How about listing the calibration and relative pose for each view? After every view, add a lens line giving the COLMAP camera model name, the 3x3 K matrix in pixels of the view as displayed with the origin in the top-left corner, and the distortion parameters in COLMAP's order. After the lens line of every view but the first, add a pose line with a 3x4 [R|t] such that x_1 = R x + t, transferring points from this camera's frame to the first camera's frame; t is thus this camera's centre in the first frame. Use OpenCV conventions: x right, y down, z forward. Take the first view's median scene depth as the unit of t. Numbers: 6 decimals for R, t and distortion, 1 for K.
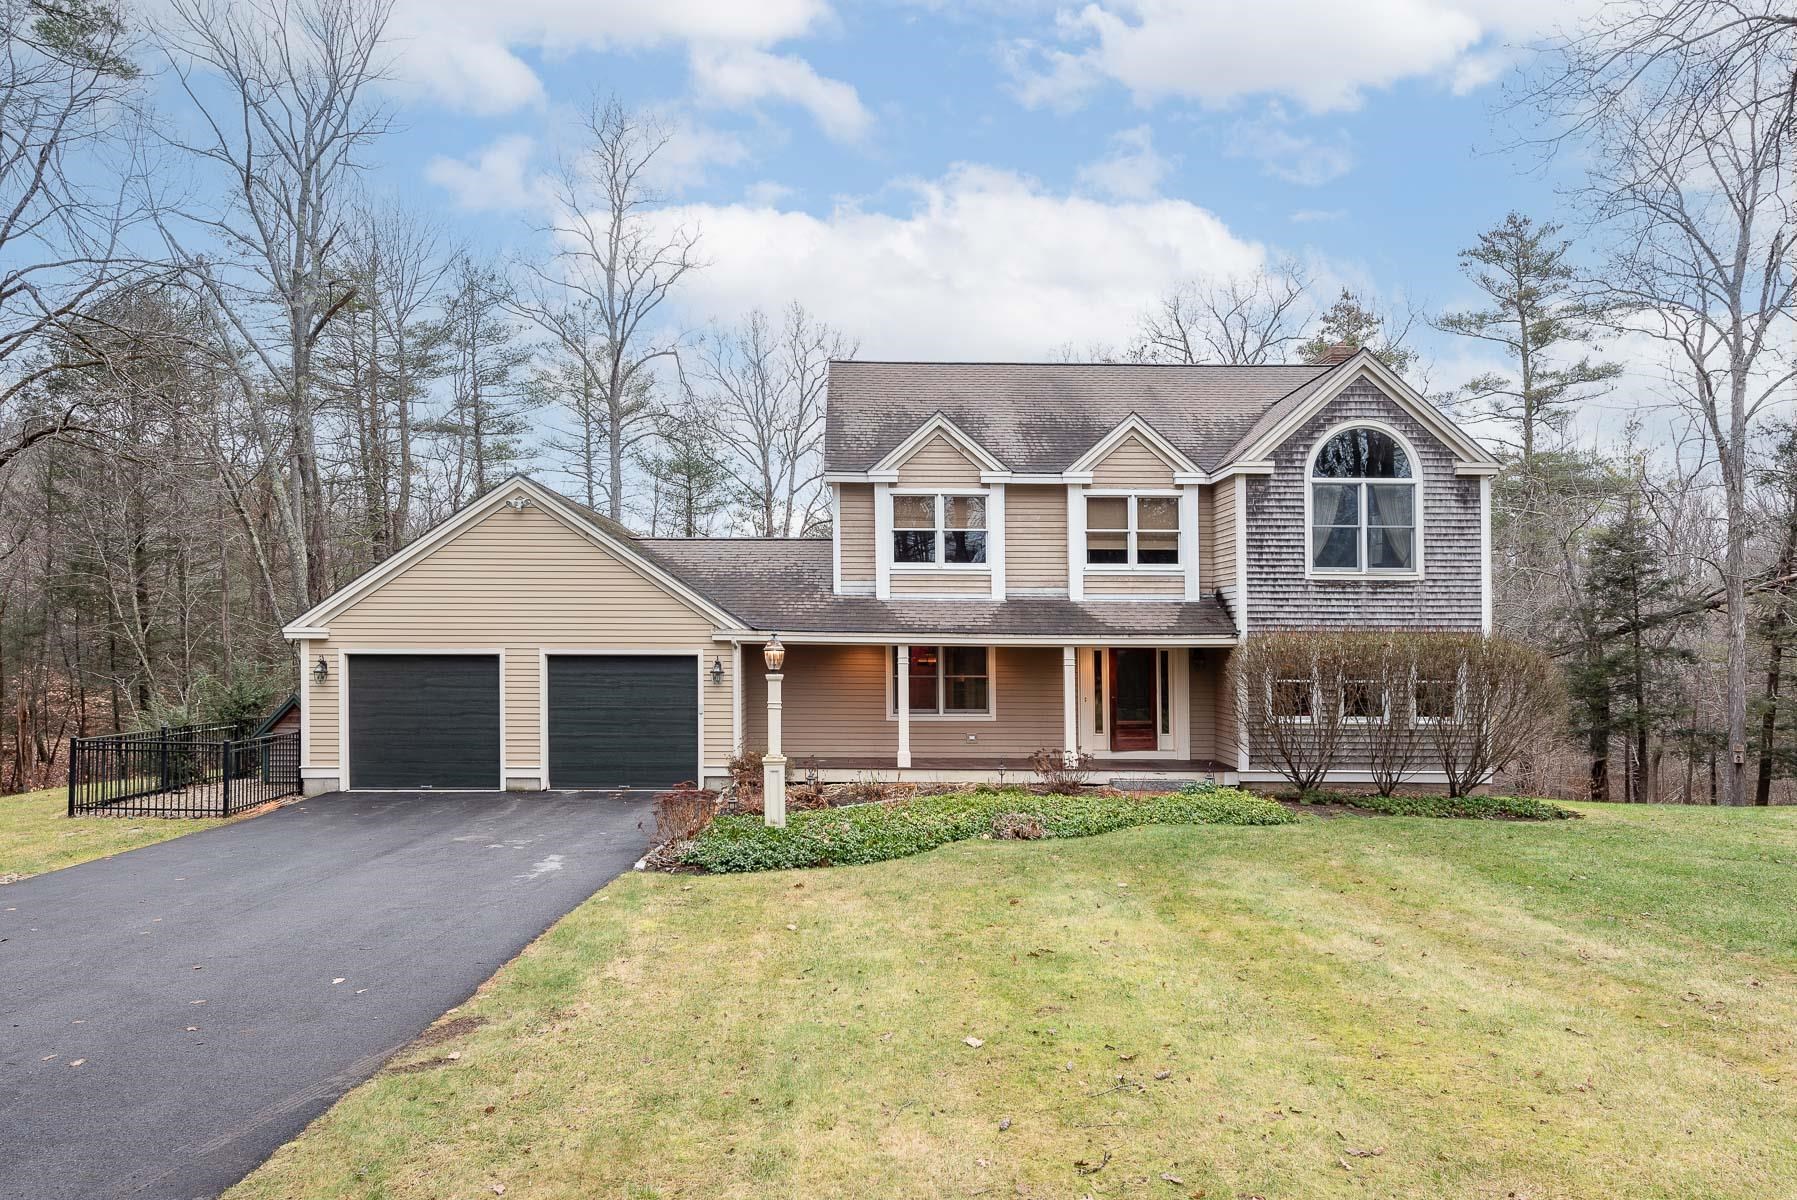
lens RADIAL K [[1218.0, 0, 895.8], [0, 1218.0, 638.2], [0, 0, 1]] dist [-0.002410, -0.000425]
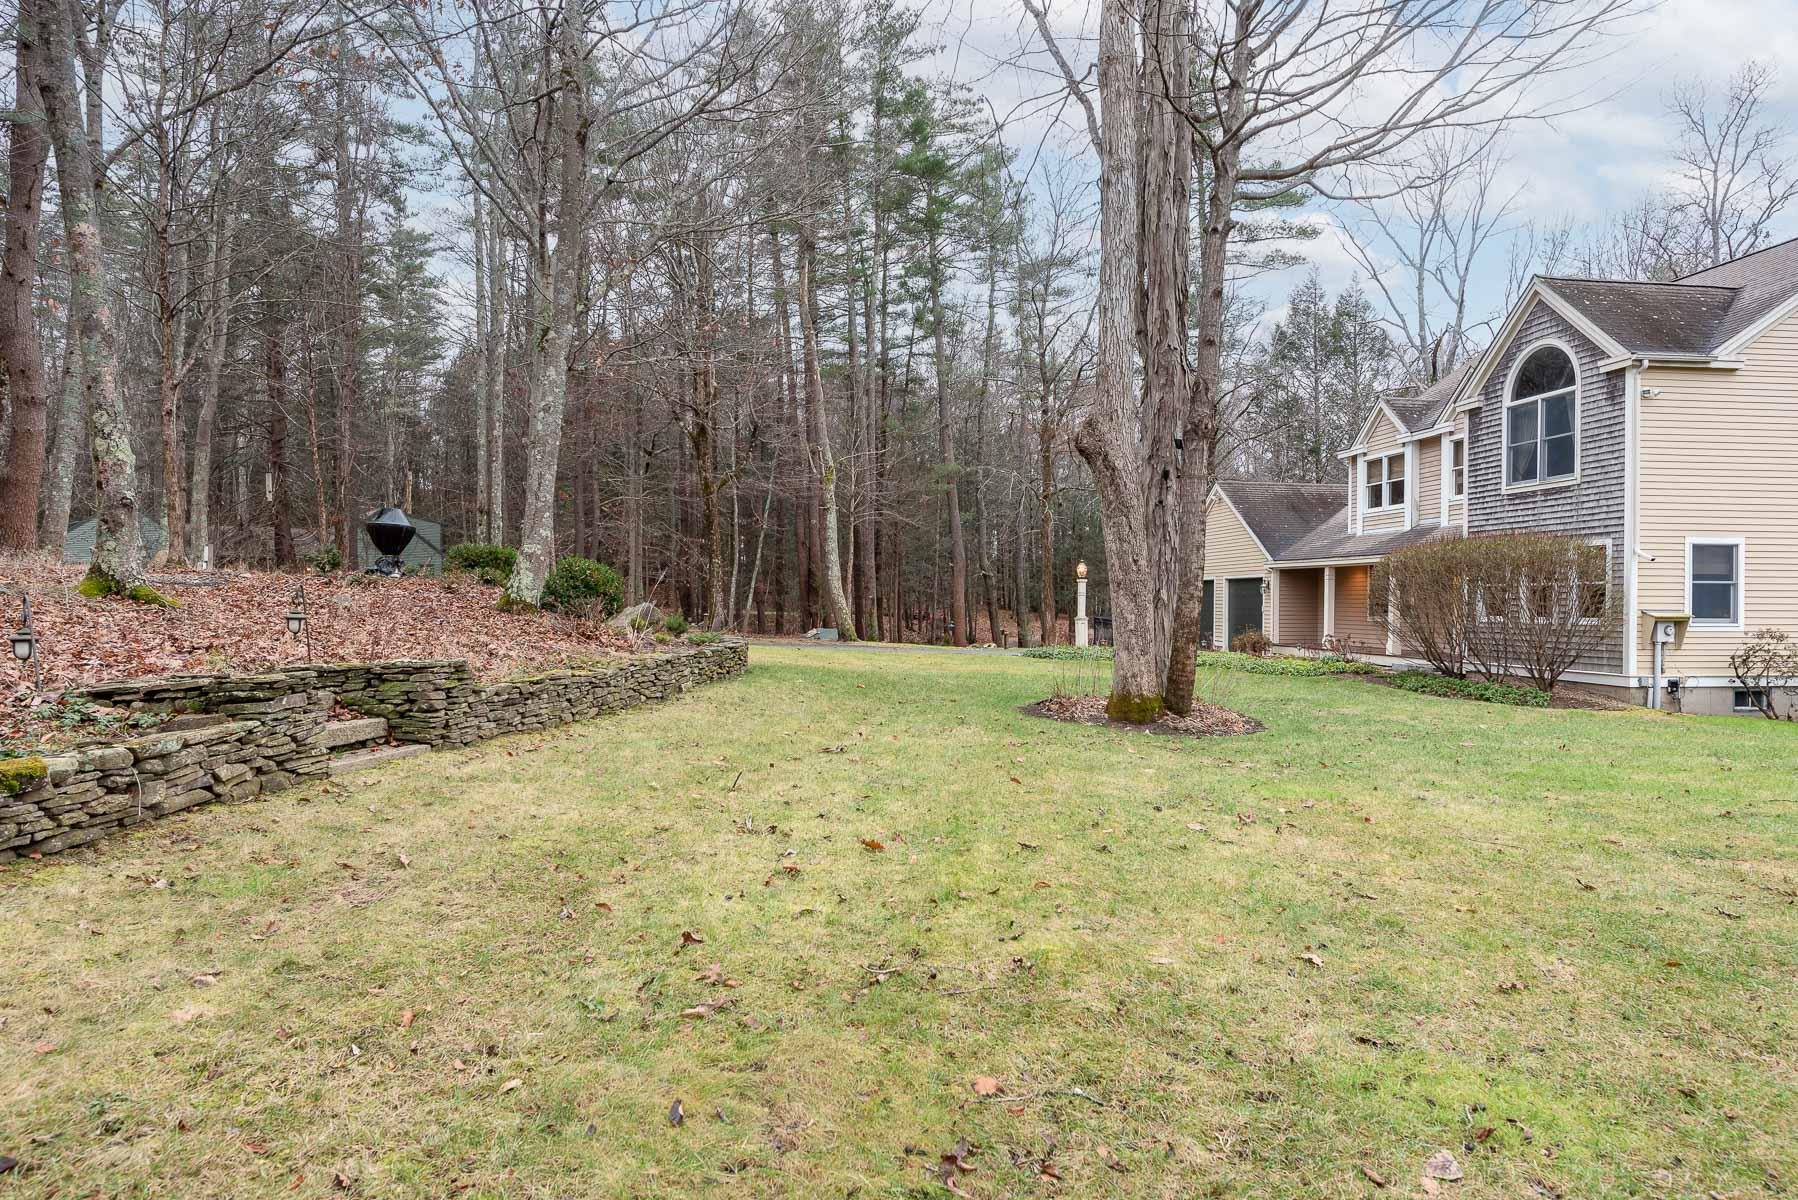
lens RADIAL K [[1141.3, 0, 899.0], [0, 1141.3, 600.0], [0, 0, 1]] dist [-0.000066, -0.000369]
pose [[0.122252, -0.011044, -0.992438, 1.309374], [0.009222, 0.999908, -0.009992, 0.054312], [0.992456, -0.007931, 0.122342, 0.315339]]
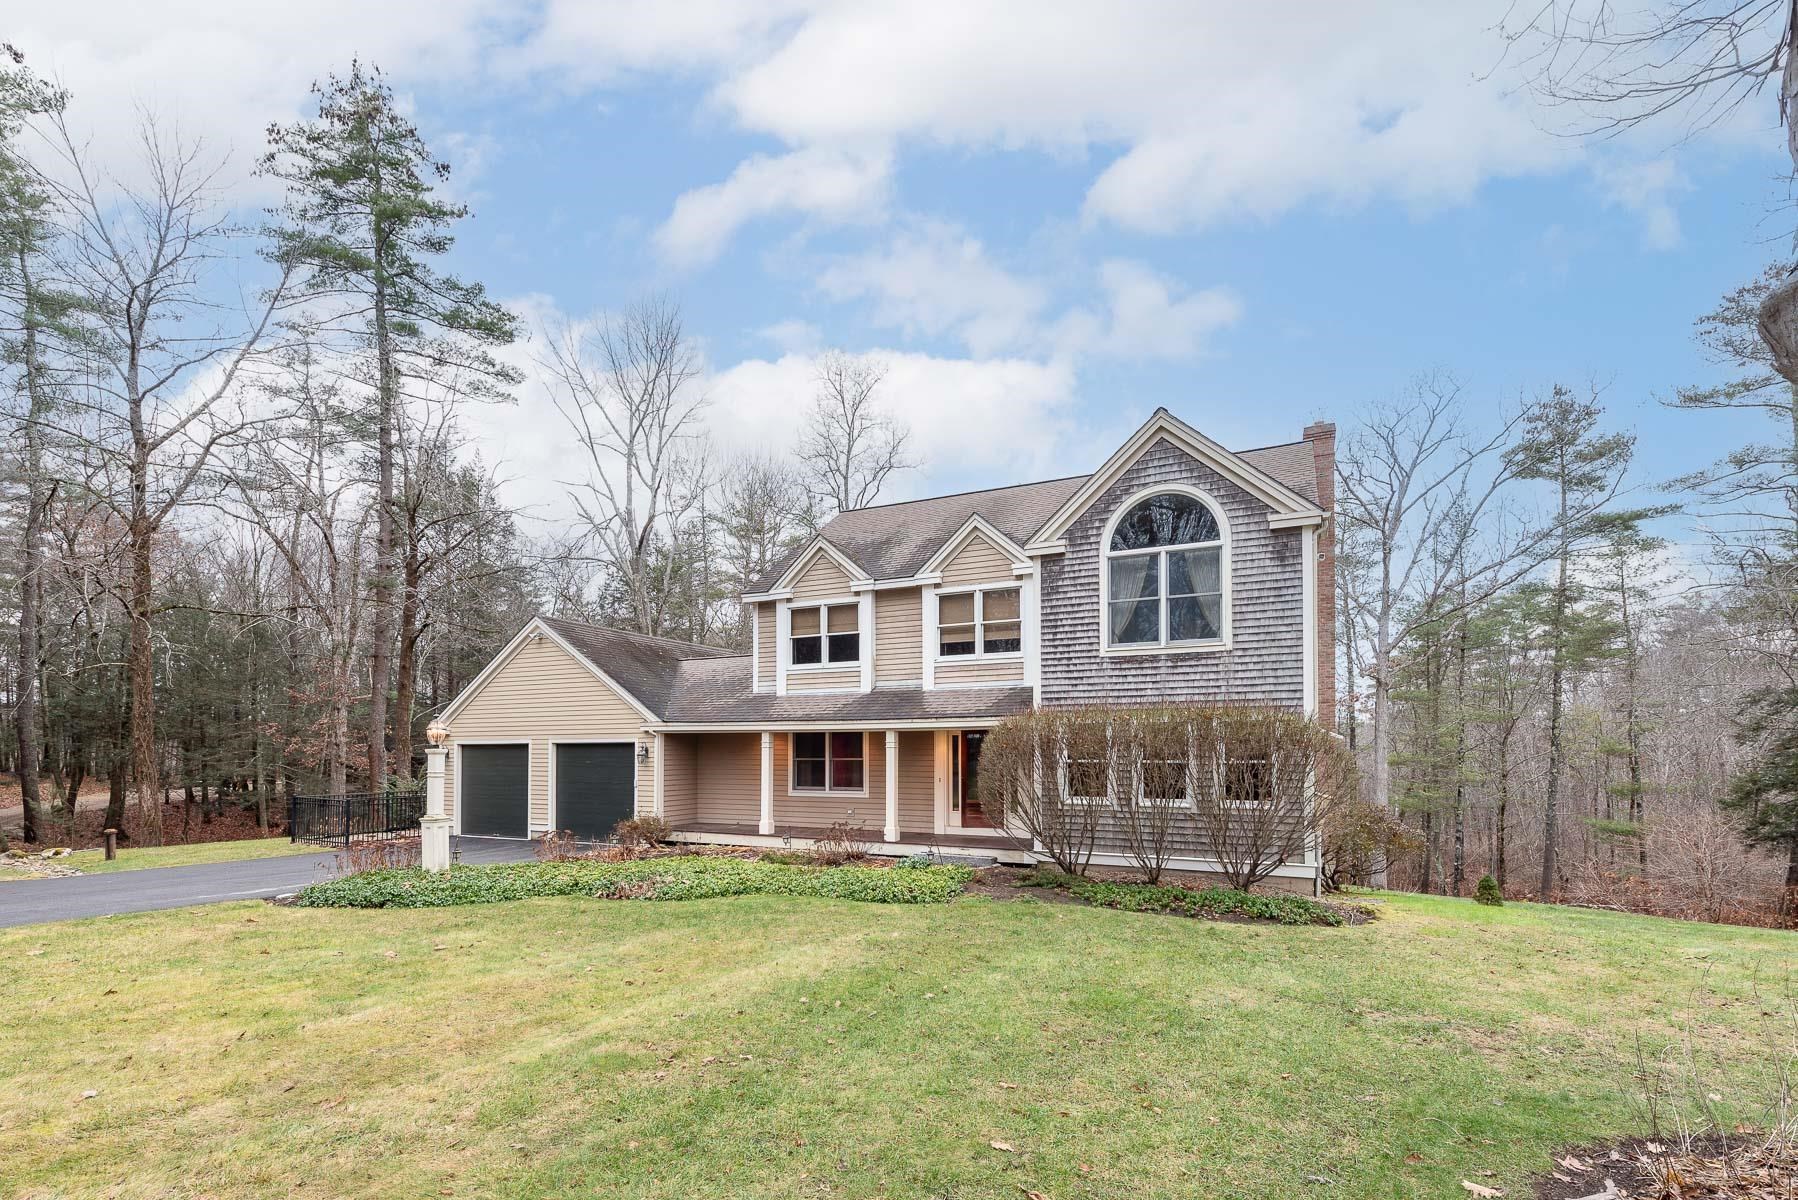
lens RADIAL K [[836.4, 0, 898.4], [0, 836.4, 751.1], [0, 0, 1]] dist [-0.000045, 0.000165]
pose [[0.887953, -0.007619, -0.459871, 0.498559], [0.008924, 0.999960, 0.000664, 0.025319], [0.459848, -0.004694, 0.887985, 0.328688]]
